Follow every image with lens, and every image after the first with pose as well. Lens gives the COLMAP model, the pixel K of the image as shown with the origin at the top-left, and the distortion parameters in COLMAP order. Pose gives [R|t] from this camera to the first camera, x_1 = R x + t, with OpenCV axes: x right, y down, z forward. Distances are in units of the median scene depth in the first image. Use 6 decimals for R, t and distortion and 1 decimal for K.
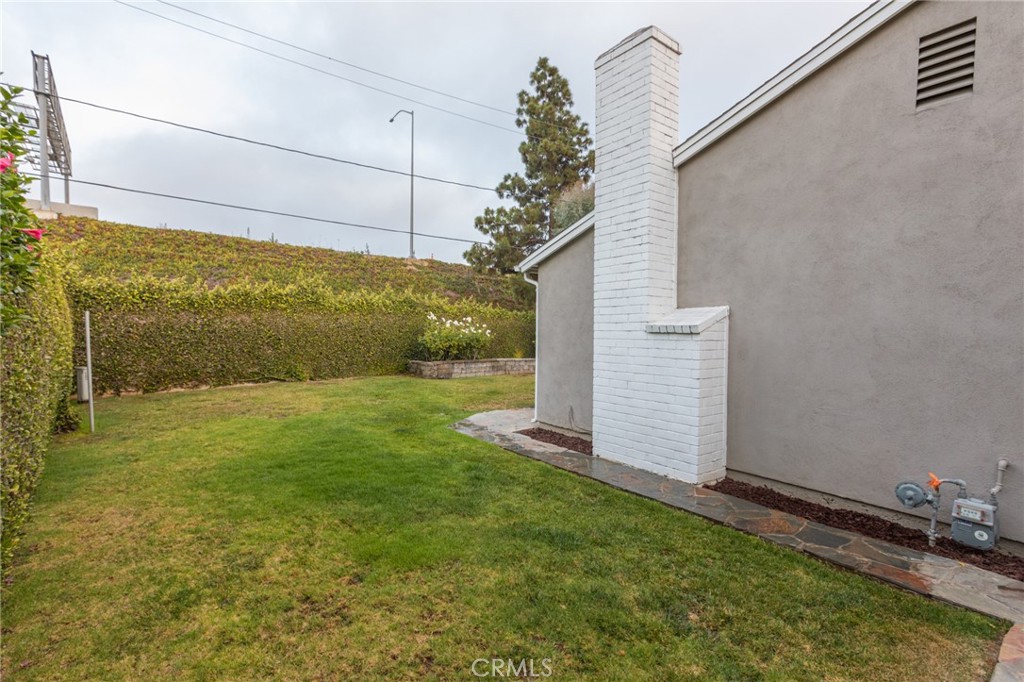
lens RADIAL K [[463.8, 0, 509.7], [0, 463.8, 343.0], [0, 0, 1]] dist [0.002067, -0.000056]
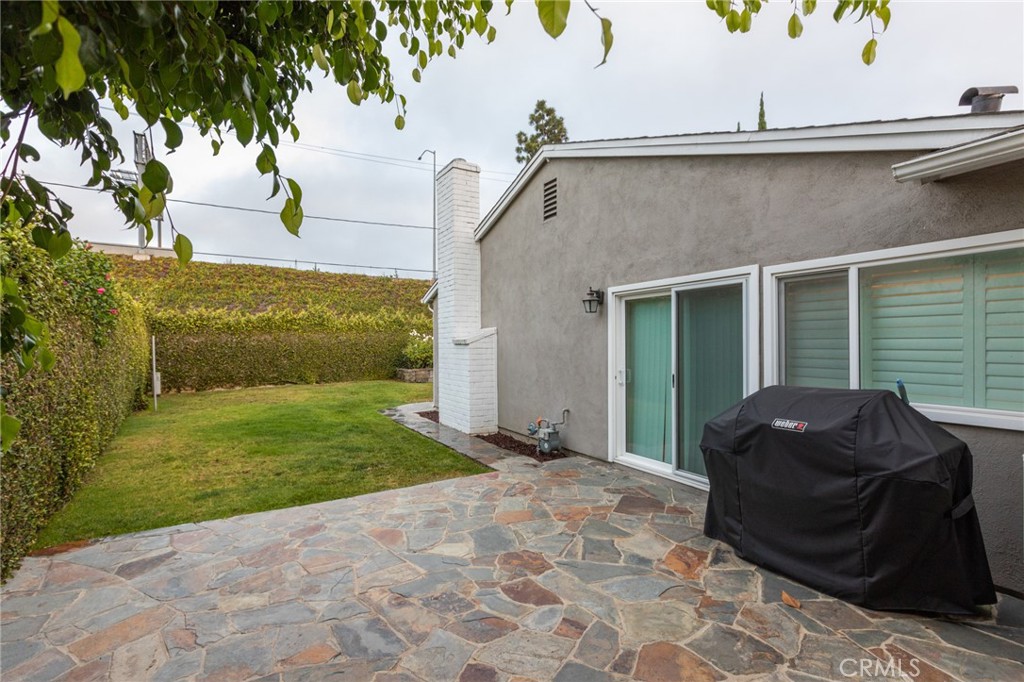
lens RADIAL K [[463.8, 0, 509.7], [0, 463.8, 343.0], [0, 0, 1]] dist [0.002067, -0.000056]
pose [[0.992637, -0.013865, -0.120329, 0.143776], [0.010499, 0.999537, -0.028563, 0.004764], [0.120669, 0.027089, 0.992323, -0.126276]]
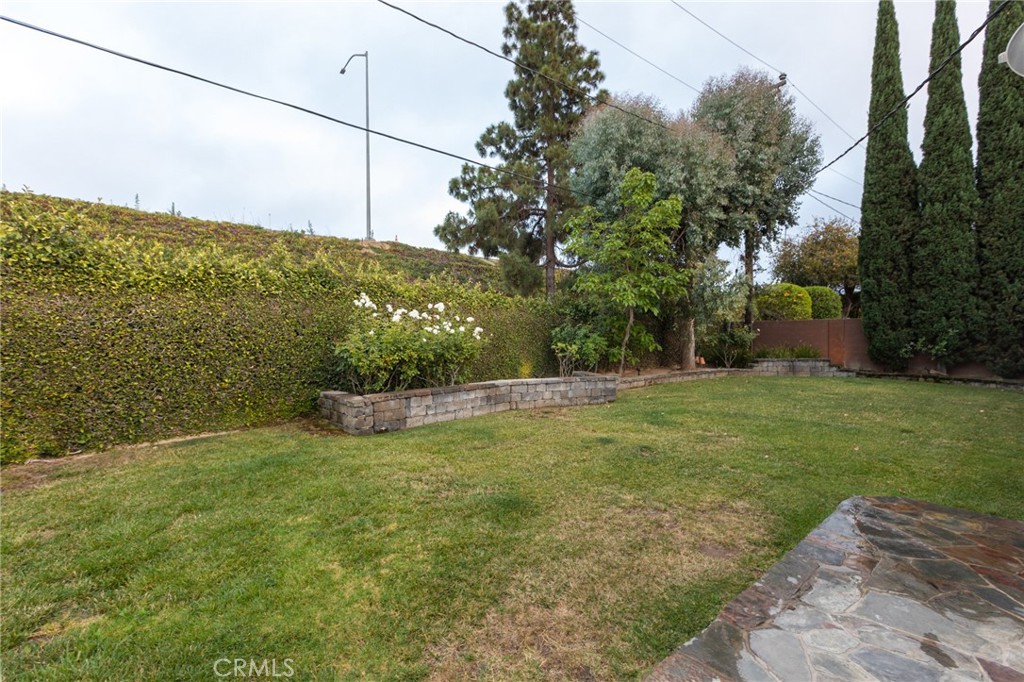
lens RADIAL K [[454.2, 0, 510.7], [0, 454.2, 344.7], [0, 0, 1]] dist [0.001610, -0.000153]
pose [[0.998369, -0.017849, 0.054233, -0.023660], [0.017649, 0.999836, 0.004153, -0.006380], [-0.054298, -0.003189, 0.998520, 0.306973]]
